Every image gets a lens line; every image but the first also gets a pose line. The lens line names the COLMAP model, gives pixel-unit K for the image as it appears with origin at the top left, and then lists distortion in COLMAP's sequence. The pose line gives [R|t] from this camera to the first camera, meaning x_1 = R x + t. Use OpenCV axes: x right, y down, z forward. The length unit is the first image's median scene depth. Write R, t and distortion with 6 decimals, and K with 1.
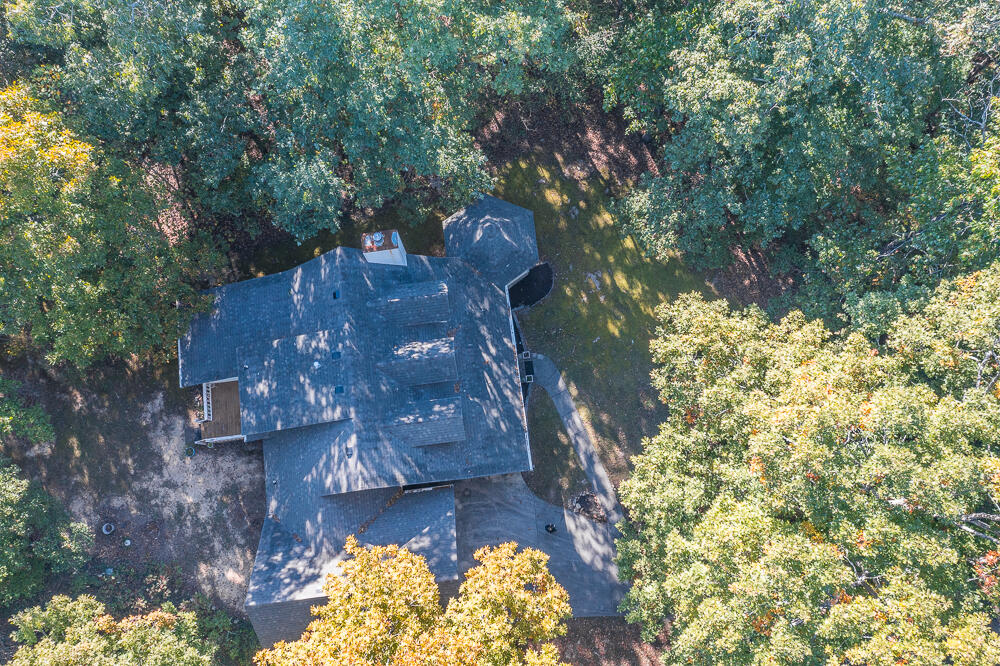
lens RADIAL K [[747.2, 0, 500.0], [0, 747.2, 333.0], [0, 0, 1]] dist [-0.008308, -0.002014]
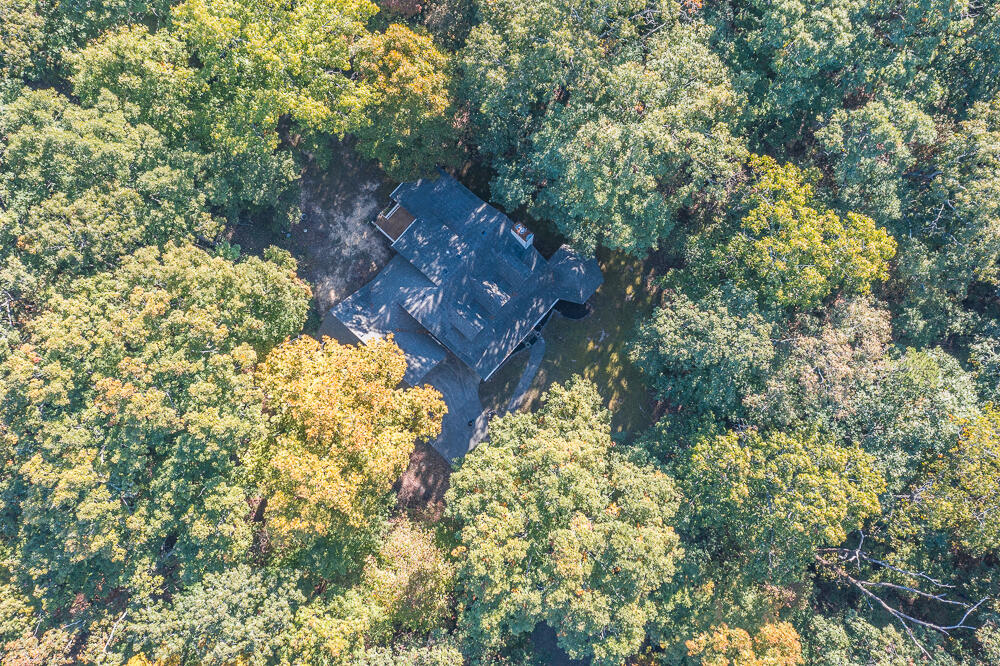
lens RADIAL K [[747.2, 0, 500.0], [0, 747.2, 333.0], [0, 0, 1]] dist [-0.008308, -0.002014]
pose [[0.651807, 0.753606, -0.085010, 0.167651], [-0.735930, 0.655596, 0.169120, -0.291108], [0.183182, -0.047672, 0.981923, -0.962075]]
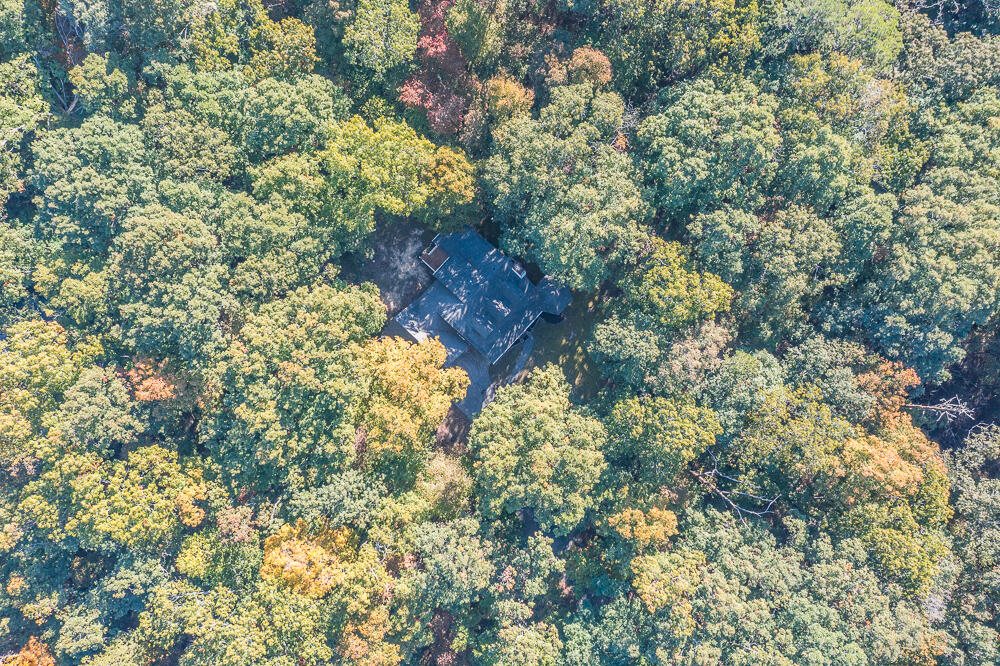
lens RADIAL K [[747.2, 0, 500.0], [0, 747.2, 333.0], [0, 0, 1]] dist [-0.008308, -0.002014]
pose [[0.639802, 0.765870, -0.064006, 0.187365], [-0.744948, 0.638484, 0.193370, -0.584201], [0.188963, -0.076037, 0.979036, -2.210263]]
